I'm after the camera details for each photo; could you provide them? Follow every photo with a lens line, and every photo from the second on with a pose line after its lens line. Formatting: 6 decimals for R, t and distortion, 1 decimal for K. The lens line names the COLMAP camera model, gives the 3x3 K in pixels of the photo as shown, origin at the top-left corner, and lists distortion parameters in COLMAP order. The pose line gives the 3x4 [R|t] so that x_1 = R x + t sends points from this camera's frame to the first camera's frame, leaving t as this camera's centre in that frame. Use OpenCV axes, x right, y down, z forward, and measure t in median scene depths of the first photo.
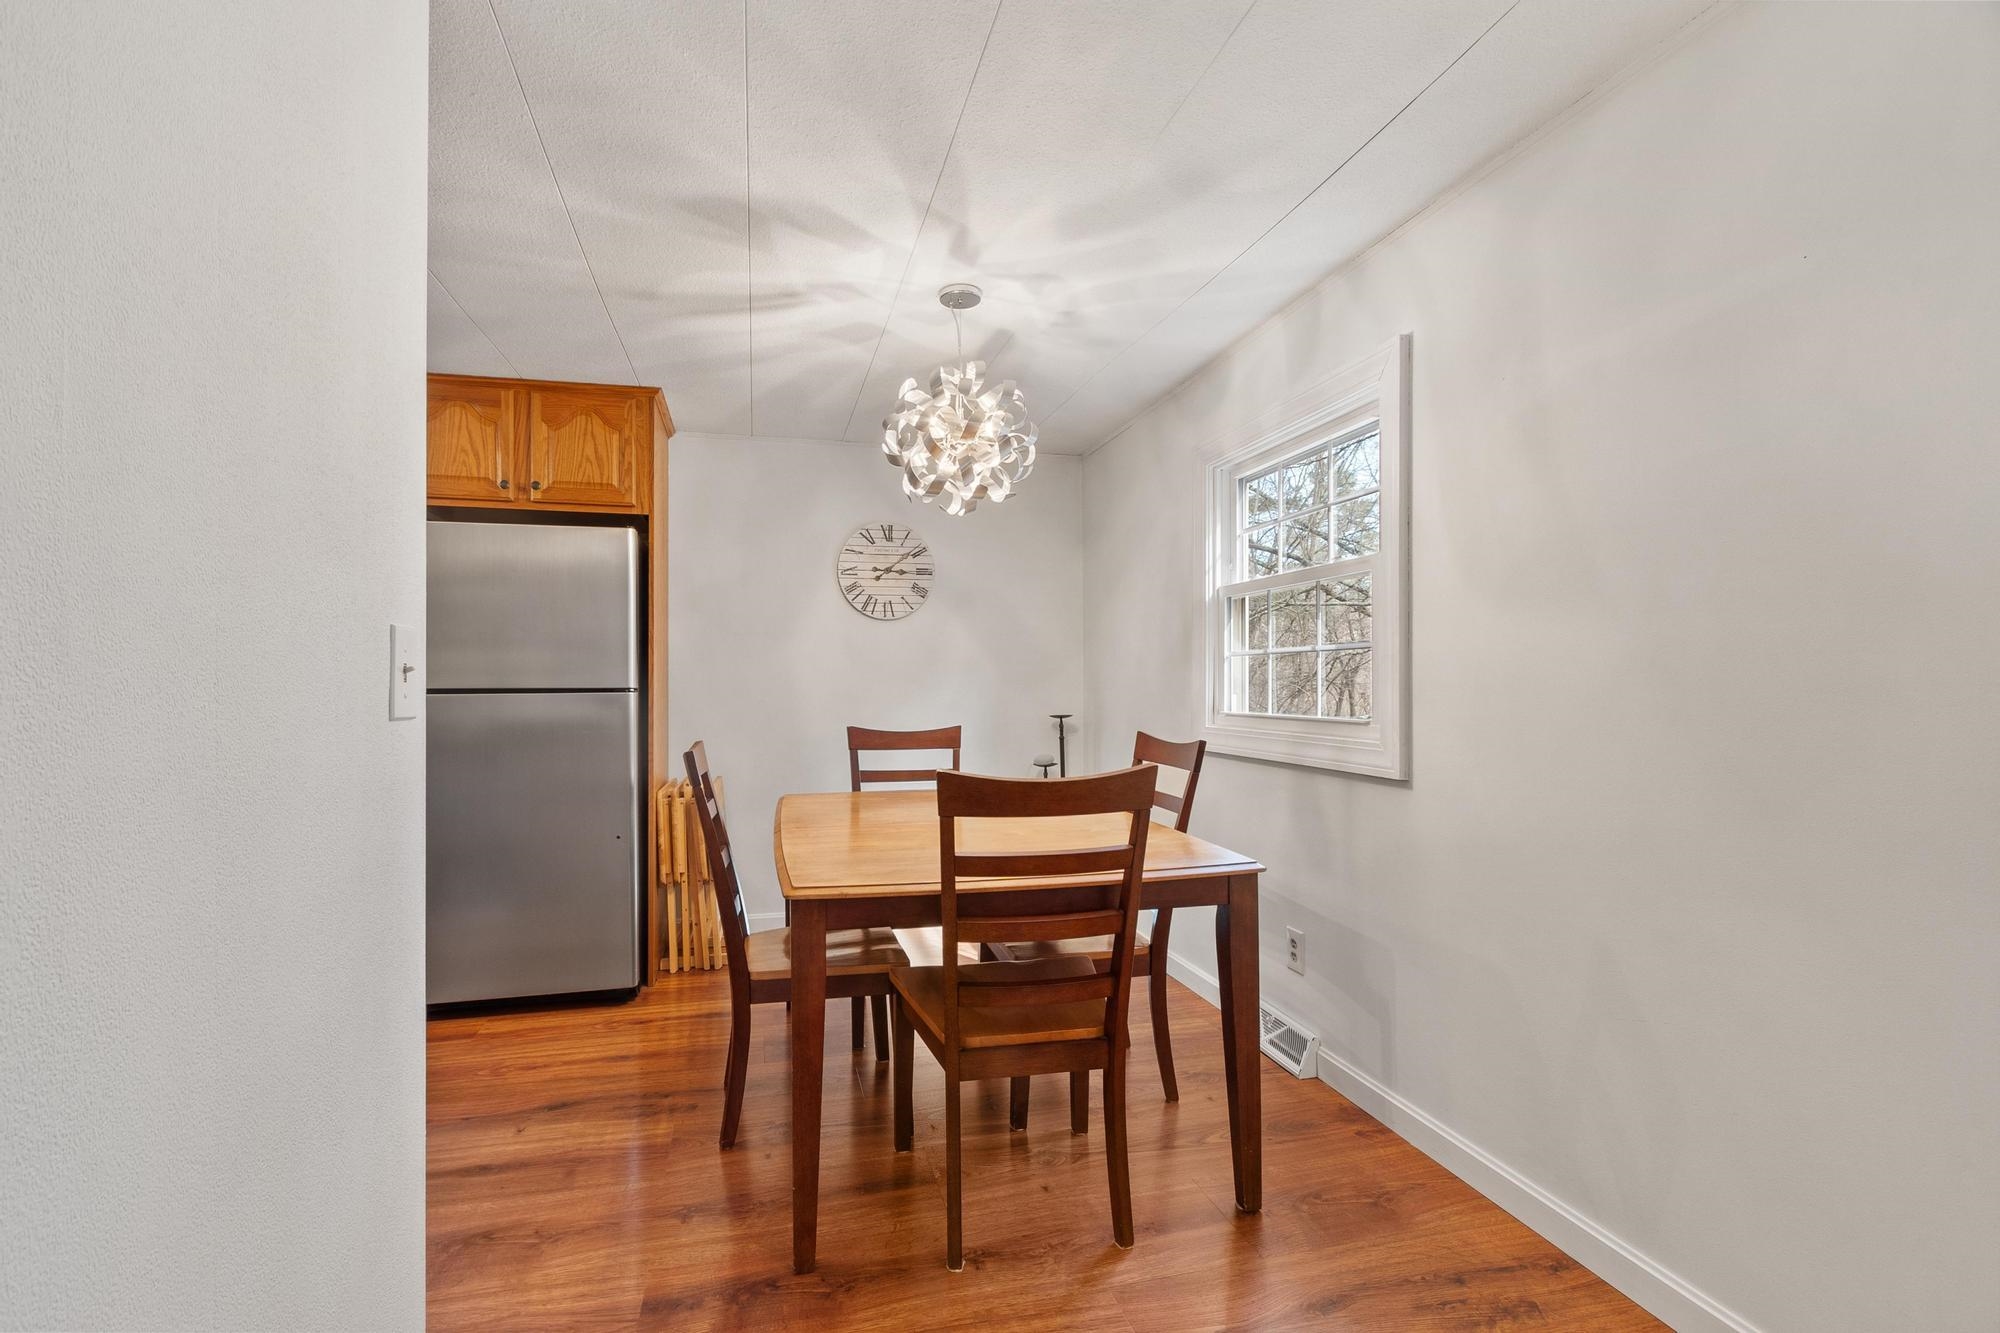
lens RADIAL K [[871.9, 0, 961.1], [0, 871.9, 680.9], [0, 0, 1]] dist [0.002862, 0.000386]
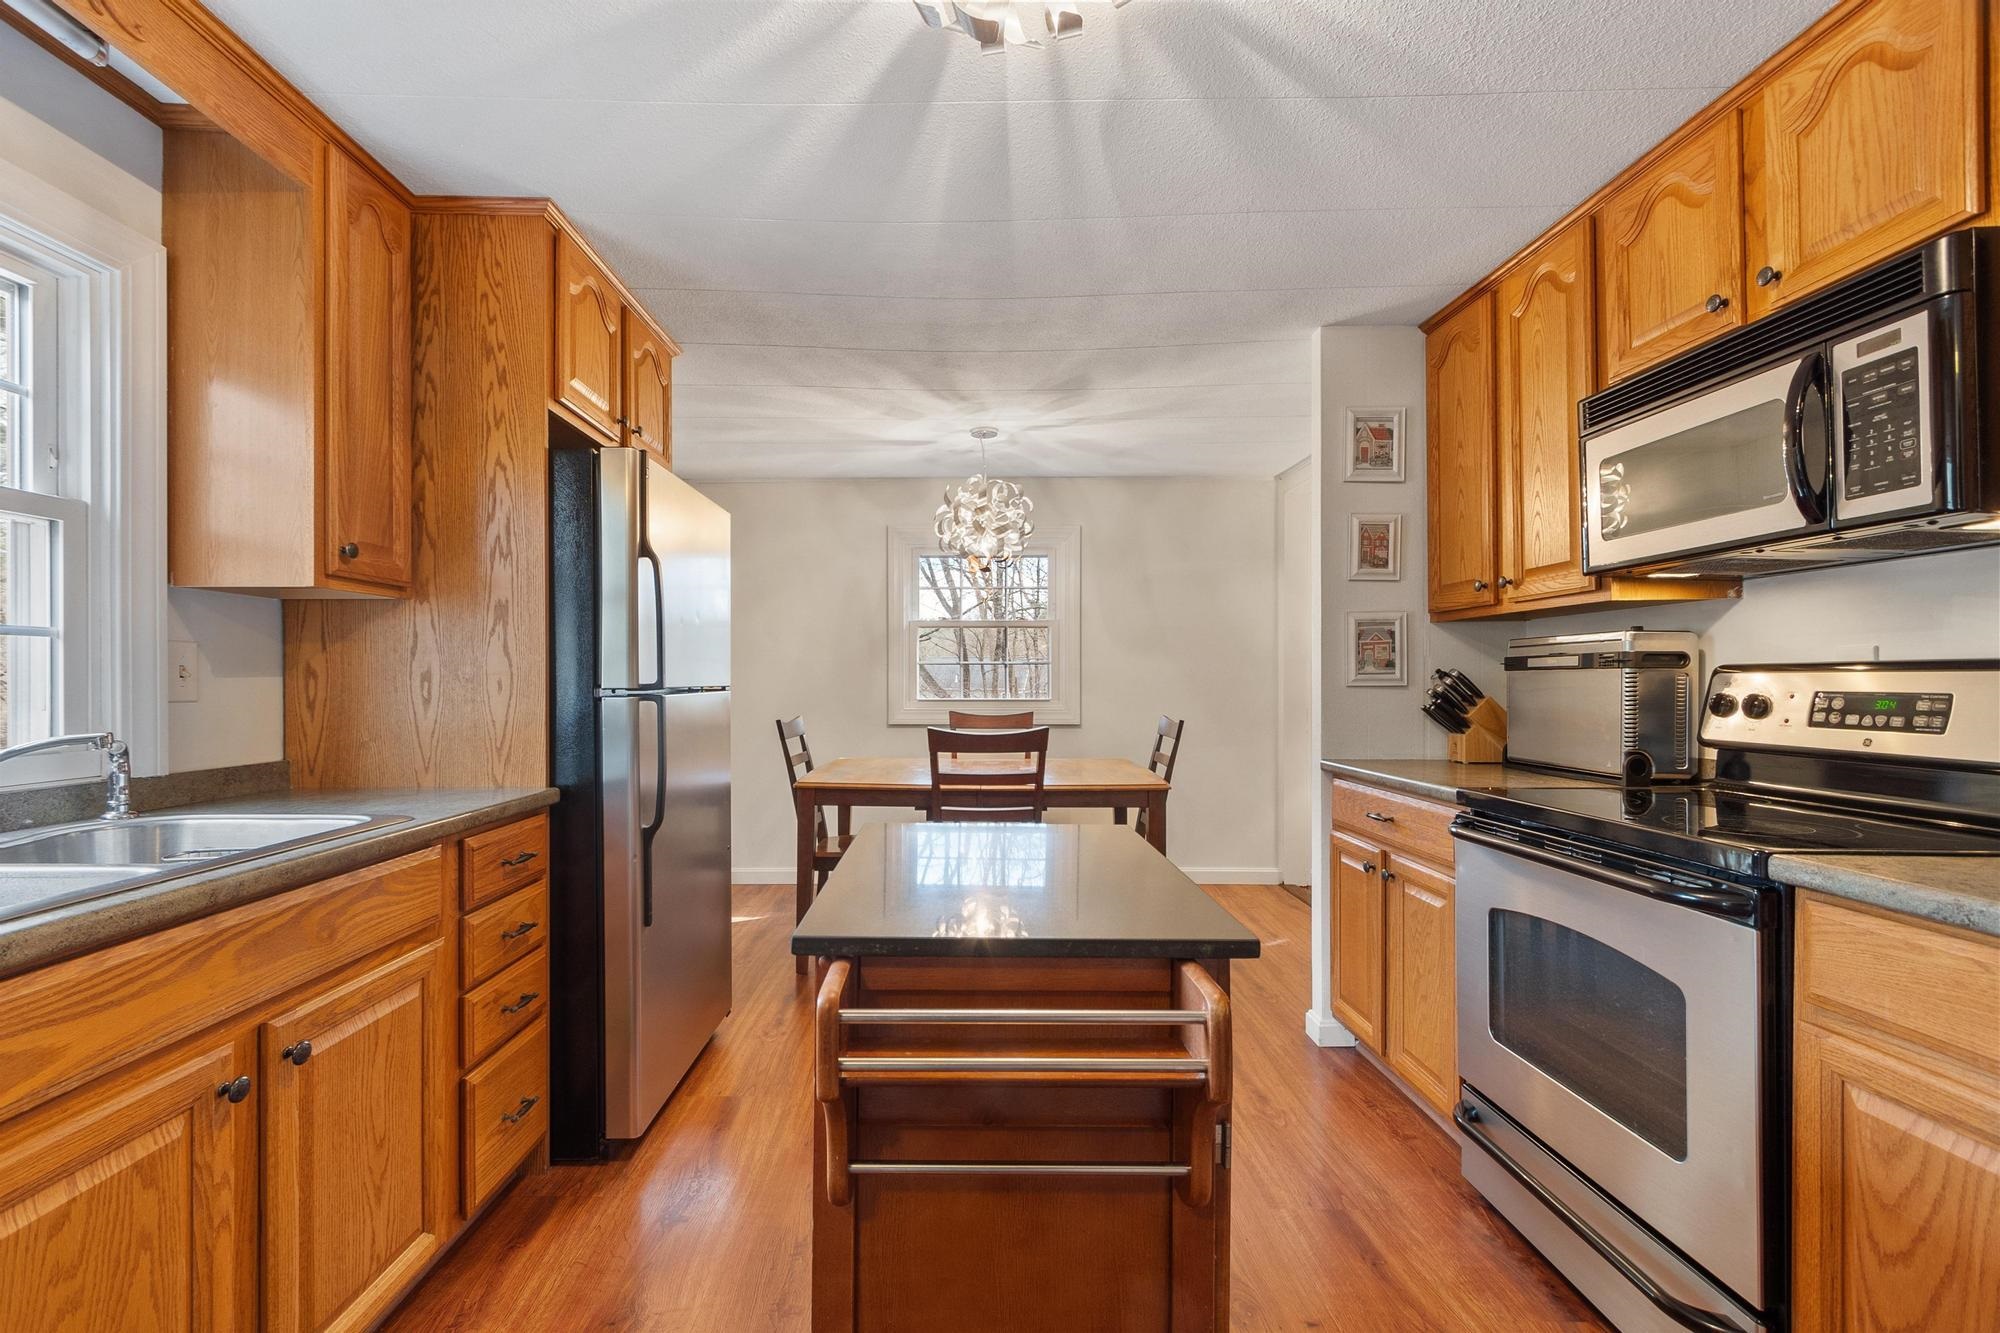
lens RADIAL K [[871.9, 0, 955.7], [0, 871.9, 682.5], [0, 0, 1]] dist [0.002862, 0.000386]
pose [[0.234142, -0.001457, 0.972201, -1.153292], [-0.003627, 0.999991, 0.002372, 0.000990], [-0.972196, -0.004081, 0.234135, 0.517558]]
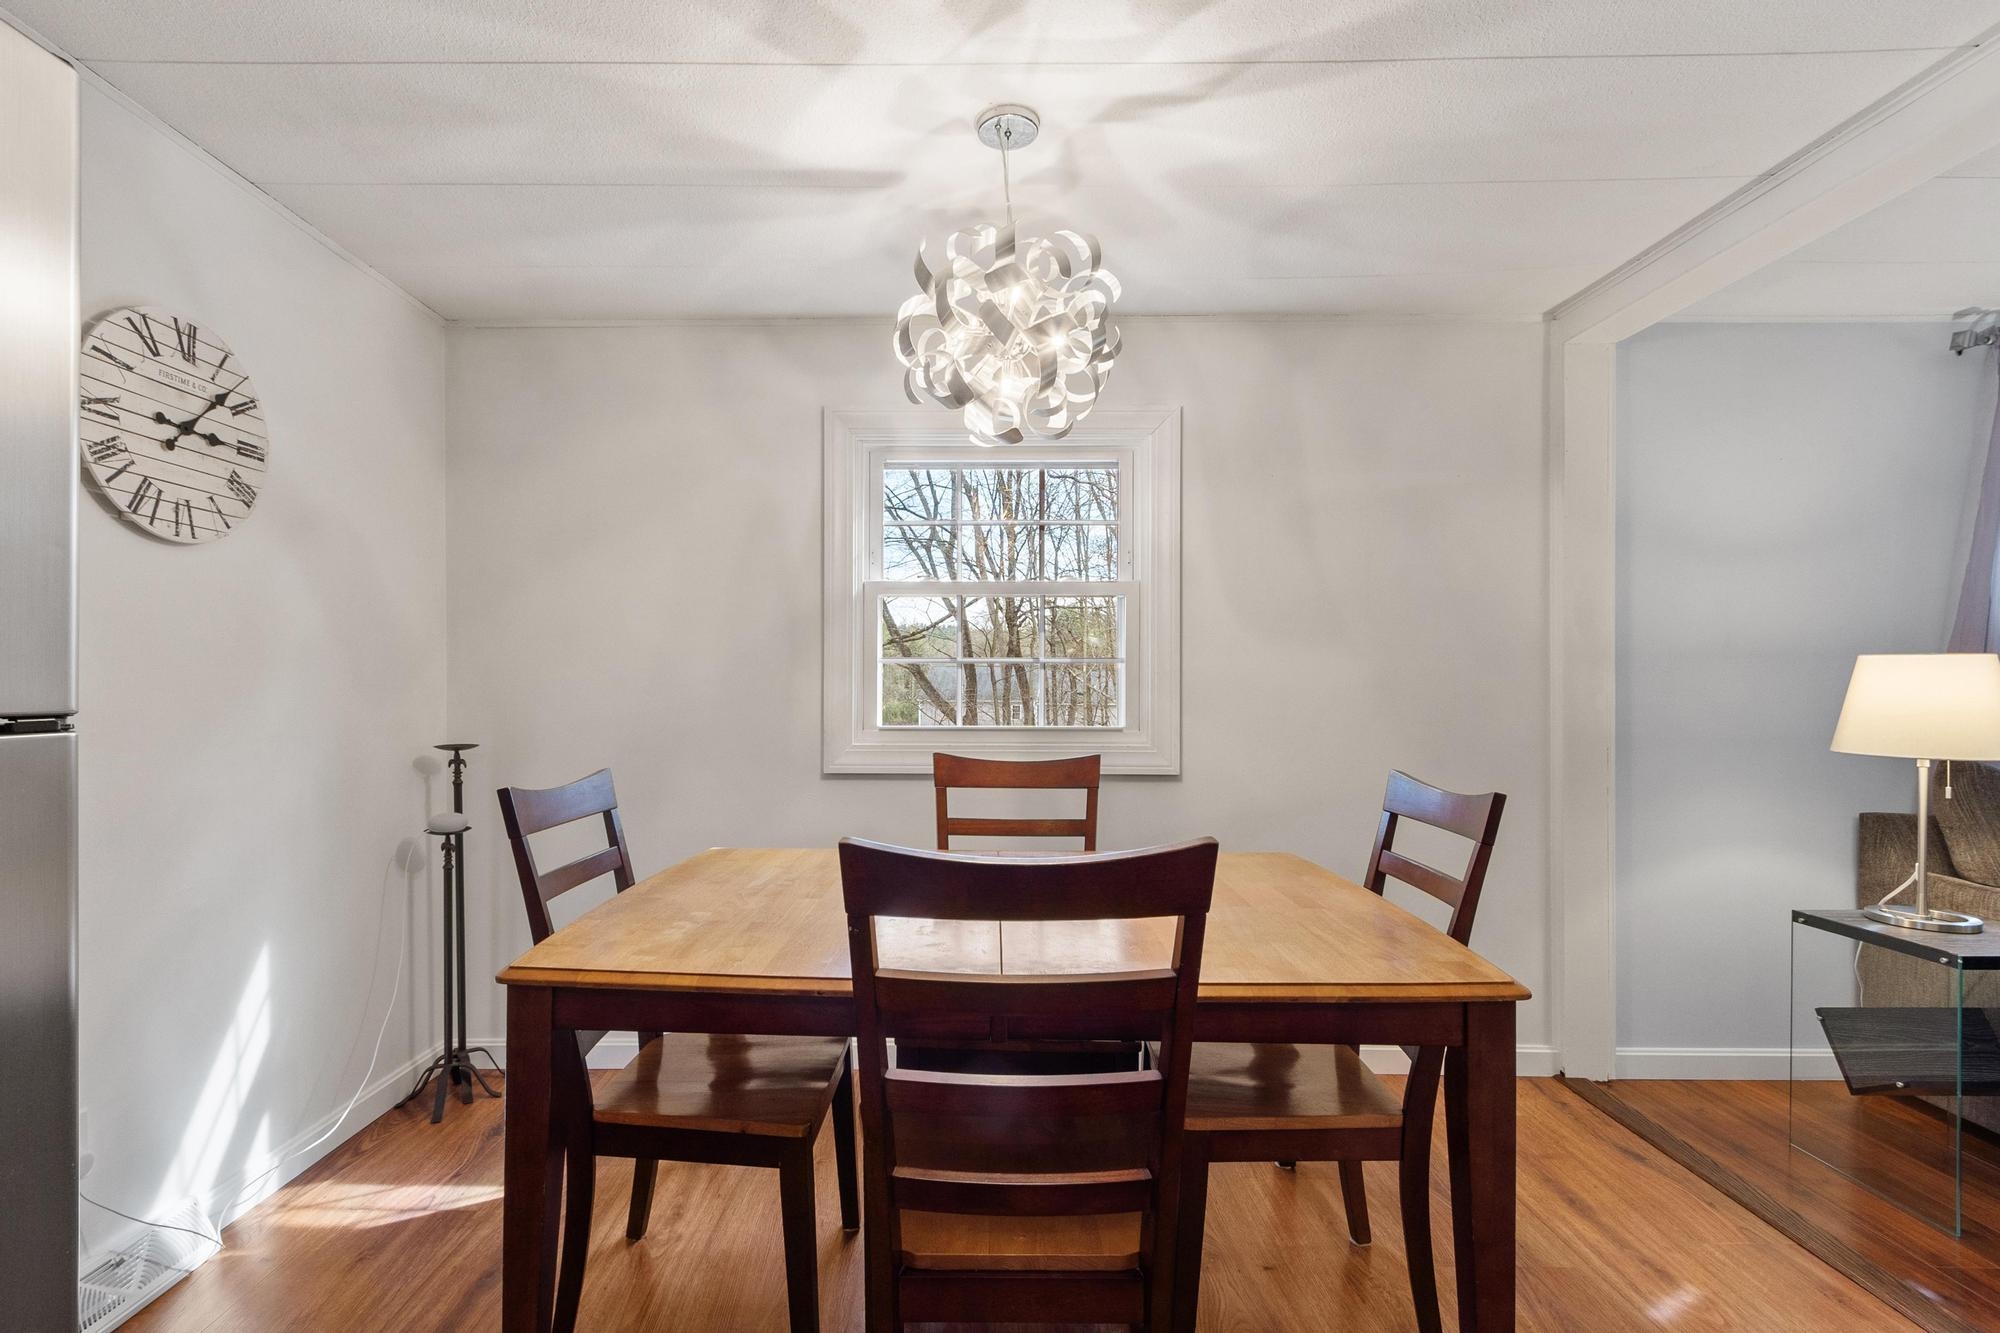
lens RADIAL K [[955.1, 0, 945.7], [0, 955.1, 684.0], [0, 0, 1]] dist [0.000468, 0.002505]
pose [[0.251212, 0.008078, 0.967898, -0.554624], [-0.006609, 0.999956, -0.006630, -0.000579], [-0.967909, -0.004731, 0.251255, 0.649084]]
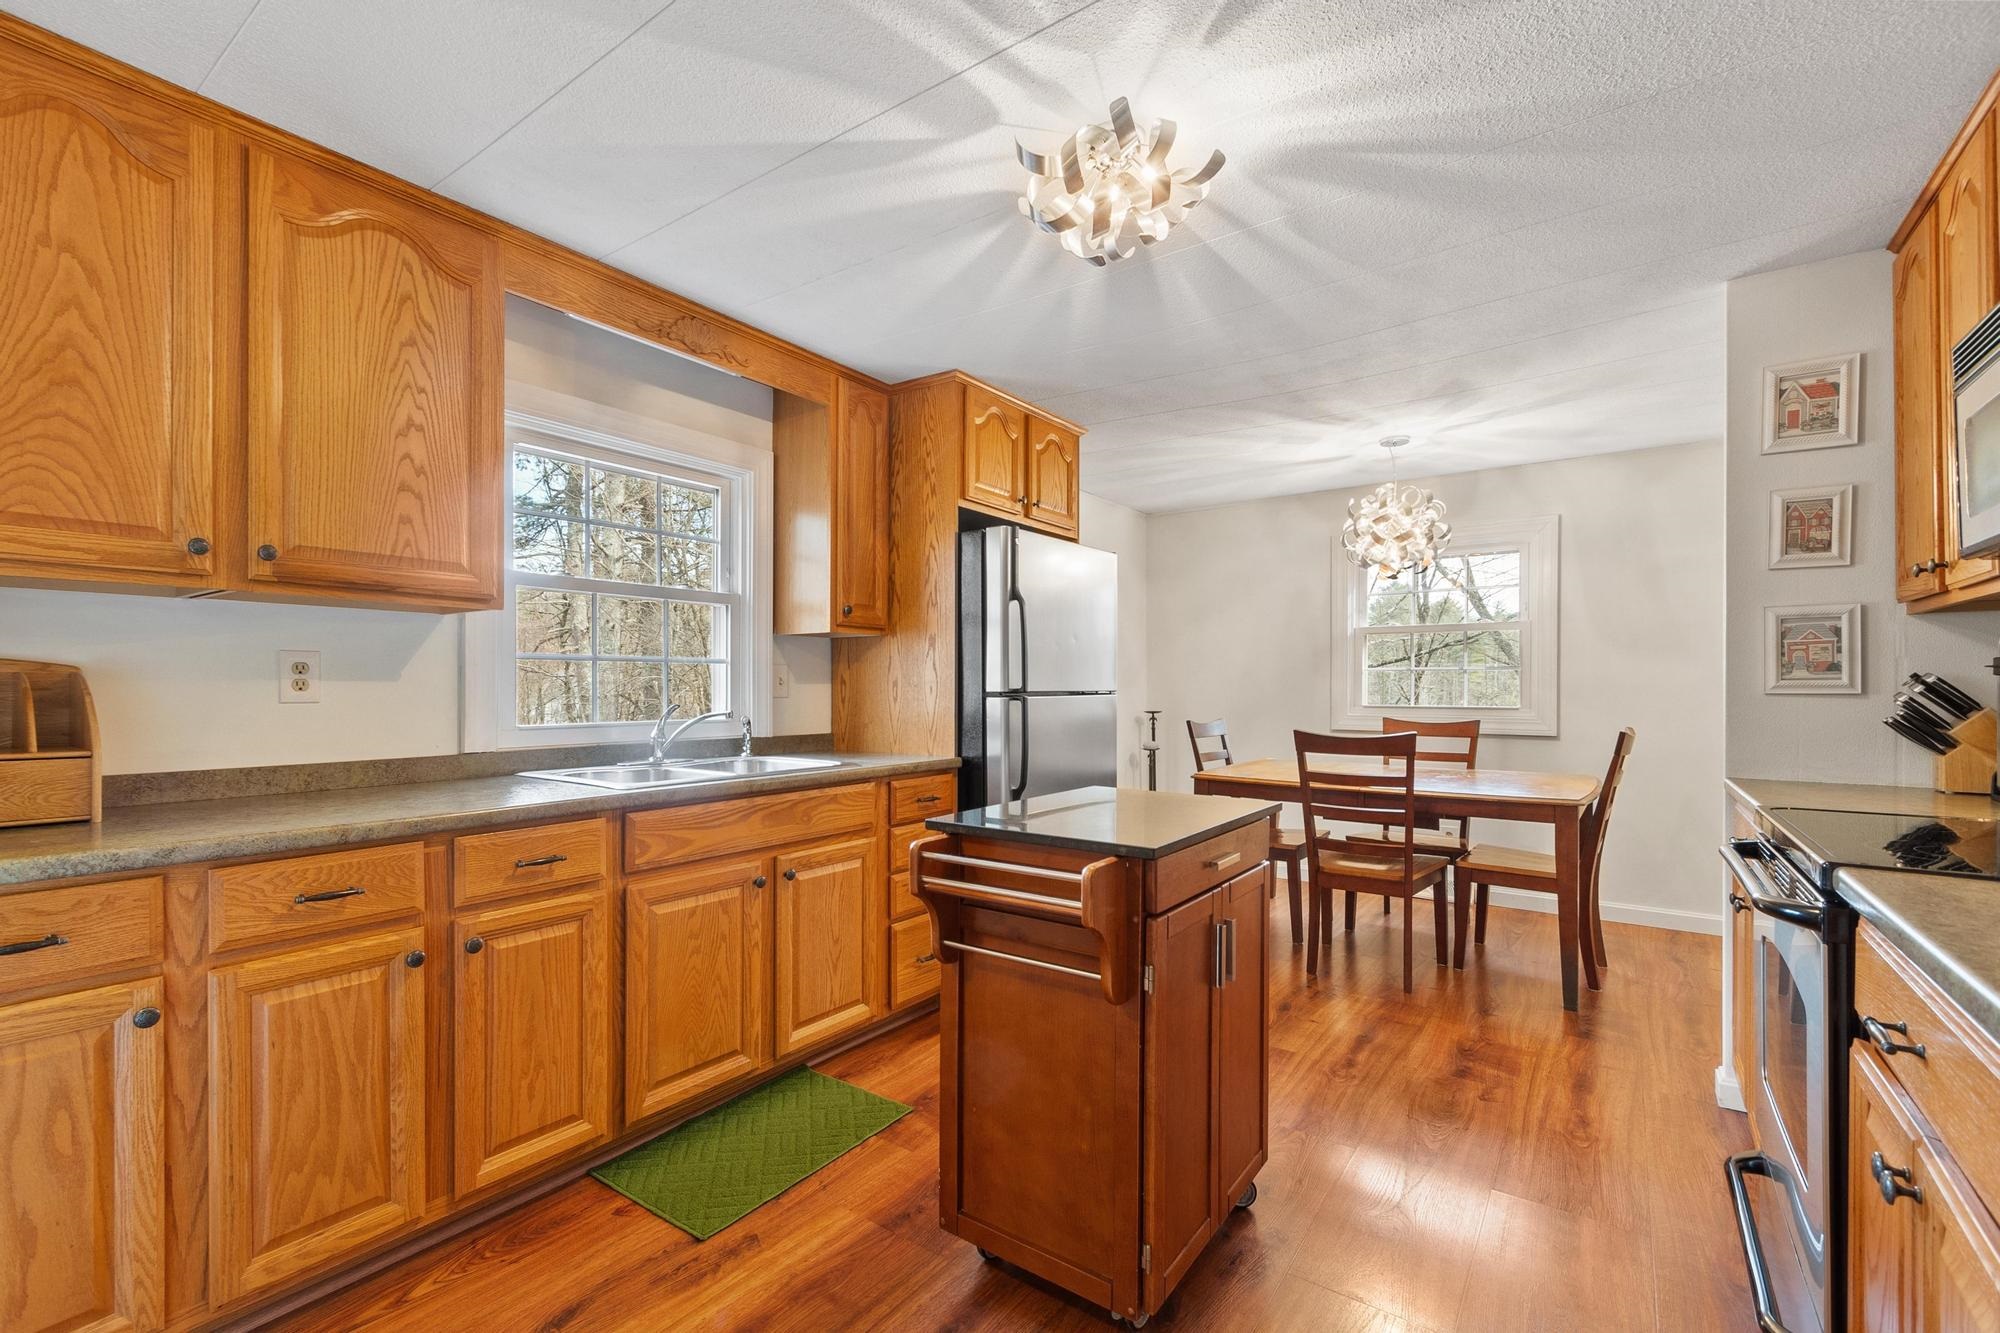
lens RADIAL K [[871.9, 0, 959.9], [0, 871.9, 690.0], [0, 0, 1]] dist [0.002862, 0.000386]
pose [[0.766054, -0.000546, 0.642776, -1.218629], [-0.004335, 0.999973, 0.006017, 0.000633], [-0.642761, -0.007396, 0.766031, 0.223287]]
